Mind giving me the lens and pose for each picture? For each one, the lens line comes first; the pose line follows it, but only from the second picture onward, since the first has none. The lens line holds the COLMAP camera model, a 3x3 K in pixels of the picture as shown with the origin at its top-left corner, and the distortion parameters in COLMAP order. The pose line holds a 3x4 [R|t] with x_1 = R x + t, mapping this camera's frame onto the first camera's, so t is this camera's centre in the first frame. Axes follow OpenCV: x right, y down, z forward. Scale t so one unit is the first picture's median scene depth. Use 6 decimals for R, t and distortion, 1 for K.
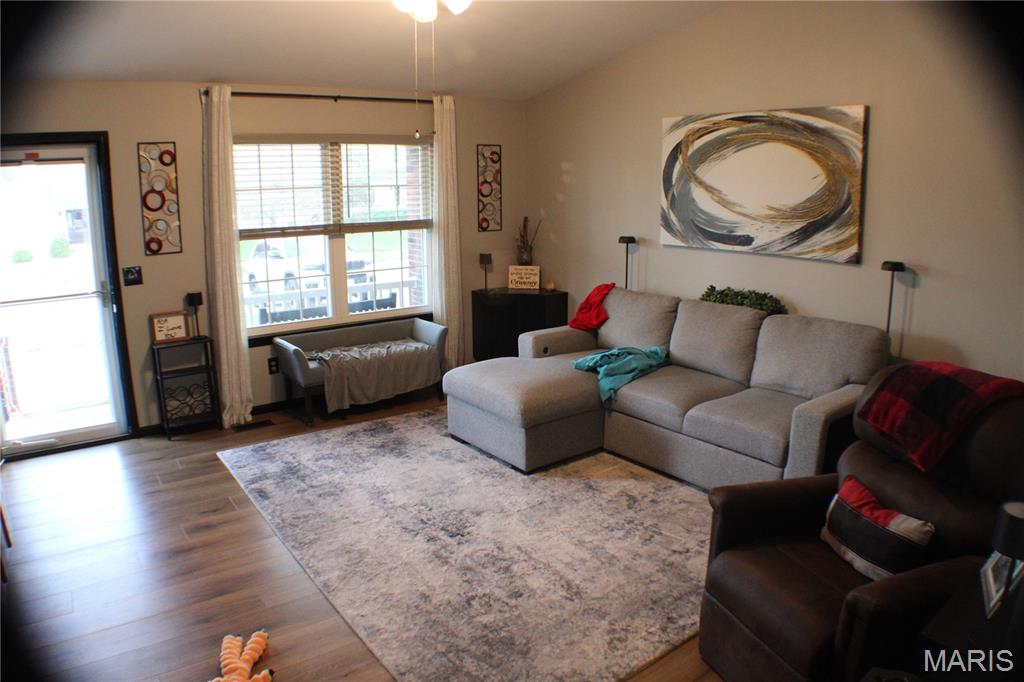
lens RADIAL K [[683.6, 0, 512.0], [0, 683.6, 341.0], [0, 0, 1]] dist [-0.228763, 0.087236]
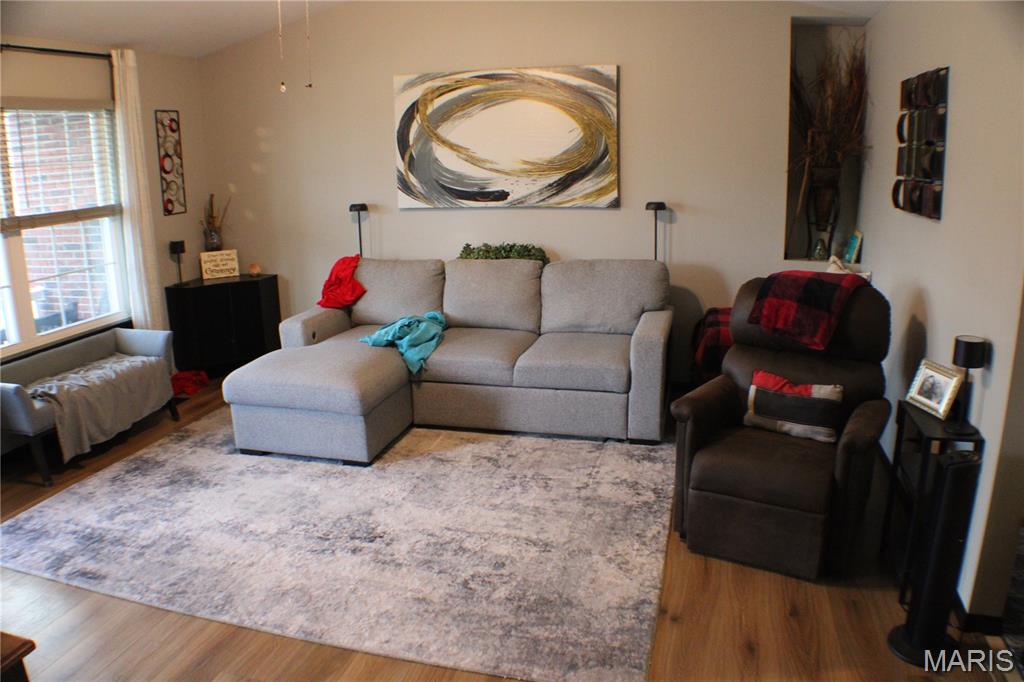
lens RADIAL K [[758.1, 0, 512.0], [0, 758.1, 341.0], [0, 0, 1]] dist [-0.227046, 0.104532]
pose [[0.788504, -0.161495, 0.593449, -0.363951], [0.151527, 0.986177, 0.067037, -0.006012], [-0.596072, 0.037065, 0.802075, 0.068045]]
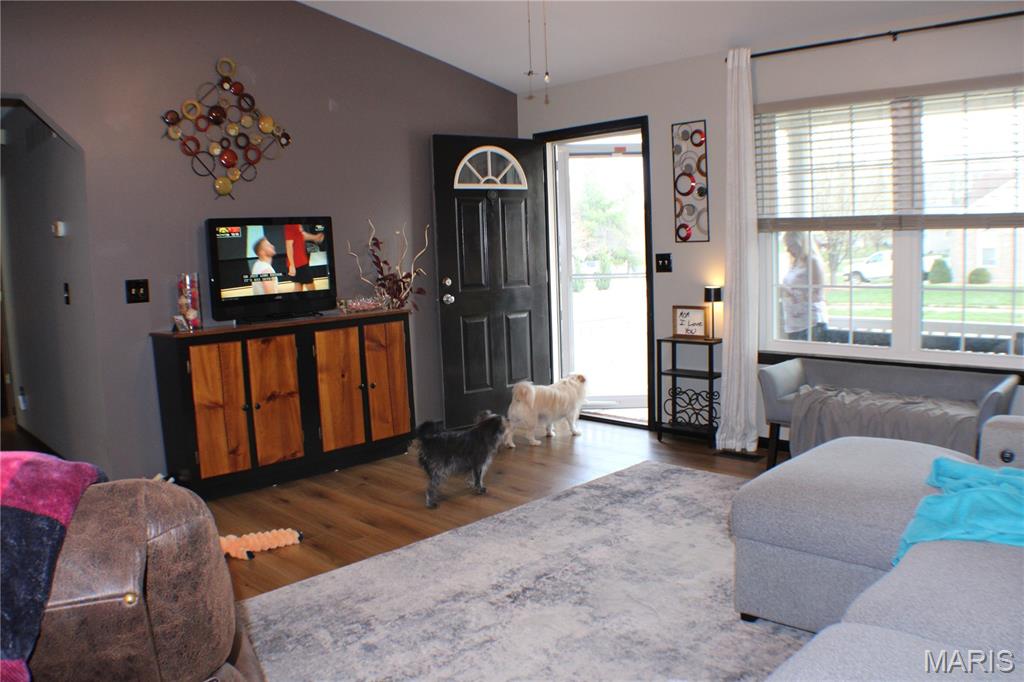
lens RADIAL K [[794.1, 0, 512.0], [0, 794.1, 341.0], [0, 0, 1]] dist [-0.239320, 0.133000]
pose [[0.136620, 0.120770, -0.983234, 0.563351], [-0.176573, 0.979615, 0.095790, -0.060396], [0.974760, 0.160526, 0.155160, 0.617038]]
